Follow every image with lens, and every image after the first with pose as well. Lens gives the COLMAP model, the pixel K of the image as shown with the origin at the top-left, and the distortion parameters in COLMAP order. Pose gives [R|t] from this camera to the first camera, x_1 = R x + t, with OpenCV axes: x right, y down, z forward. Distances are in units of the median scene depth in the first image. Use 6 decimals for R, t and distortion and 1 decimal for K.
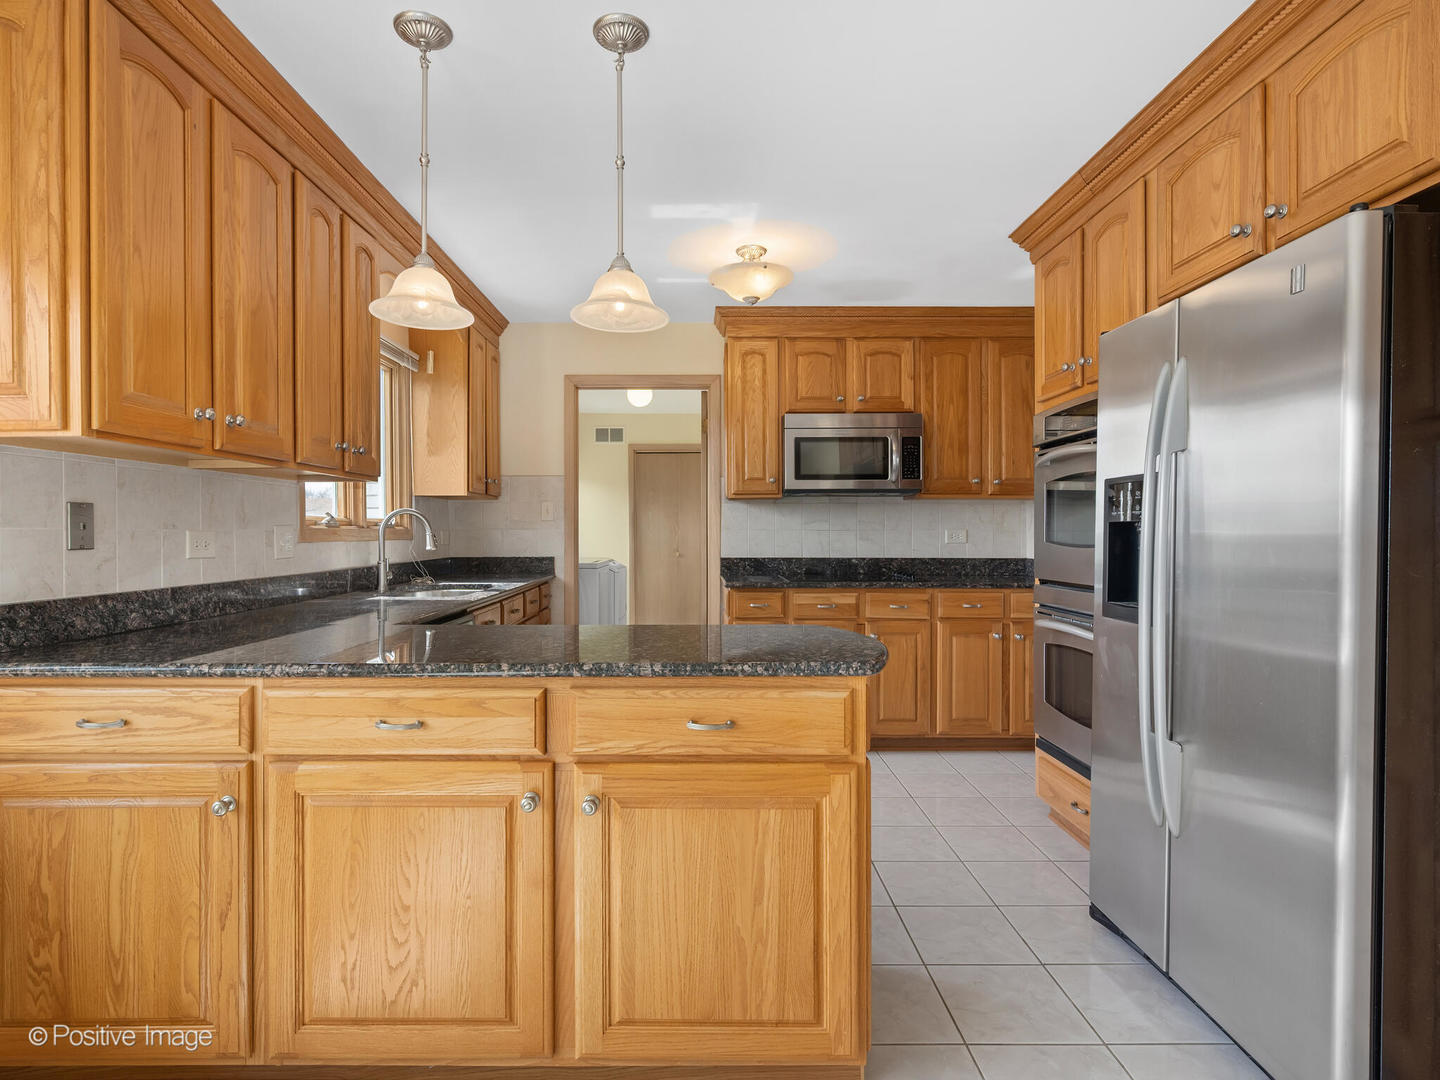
lens RADIAL K [[751.0, 0, 691.7], [0, 751.0, 533.5], [0, 0, 1]] dist [-0.001461, -0.000736]
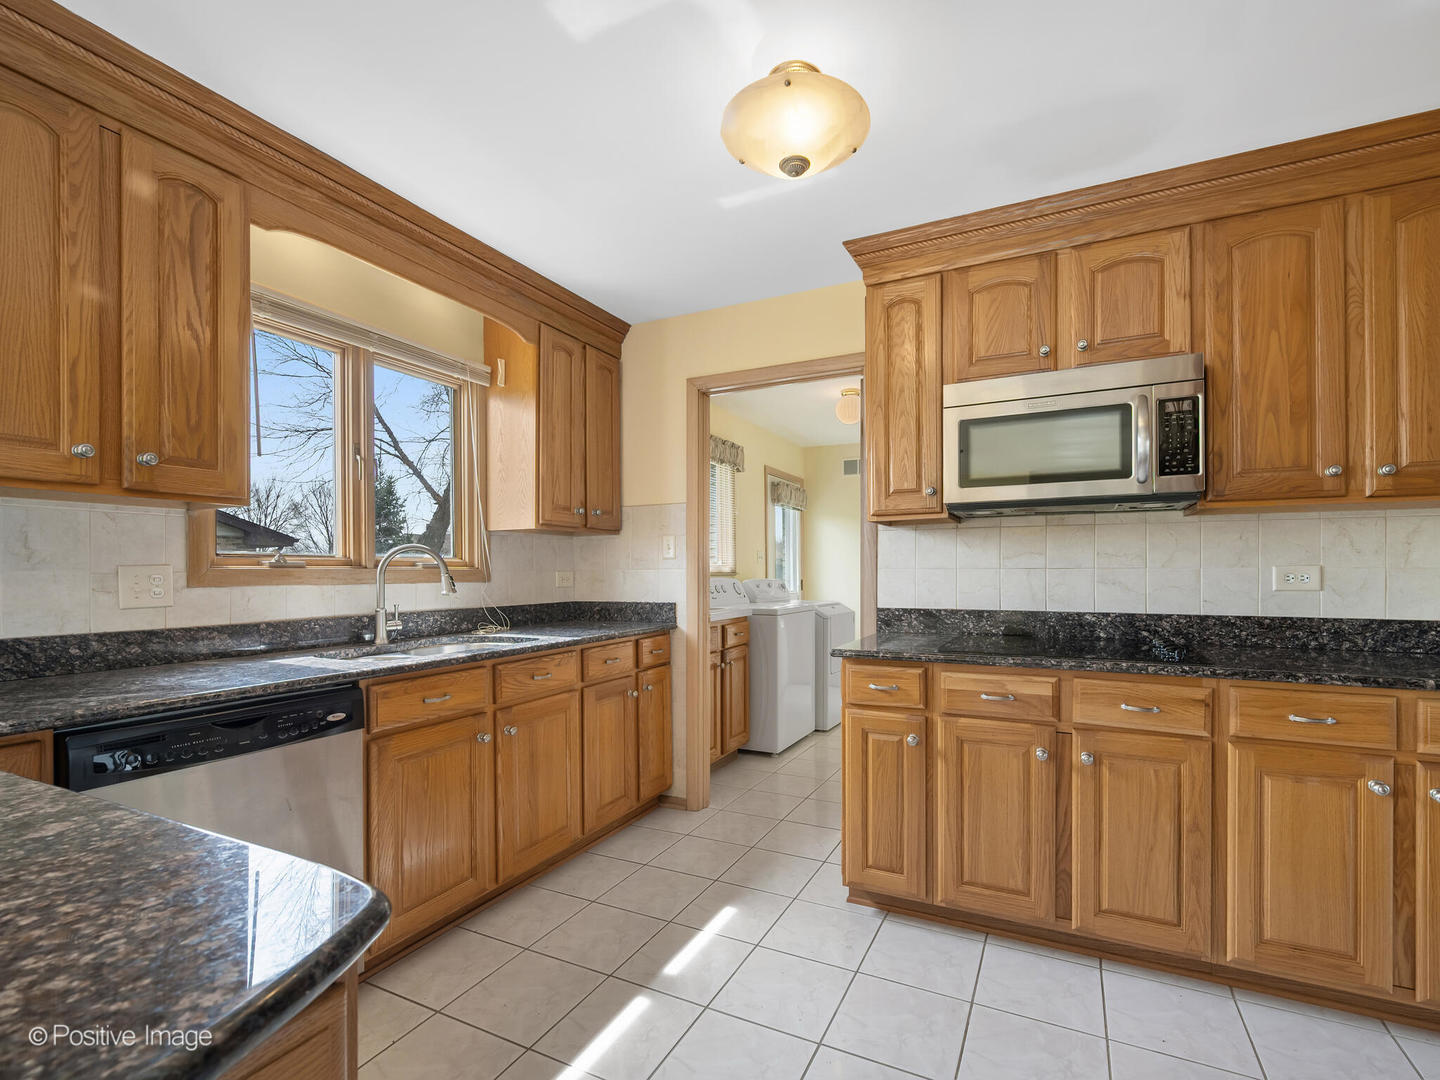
lens RADIAL K [[649.4, 0, 749.6], [0, 649.4, 573.0], [0, 0, 1]] dist [-0.001945, -0.000258]
pose [[0.904023, -0.003222, -0.427472, 0.222194], [0.002874, 0.999995, -0.001459, -0.000261], [0.427474, 0.000090, 0.904028, 0.457946]]
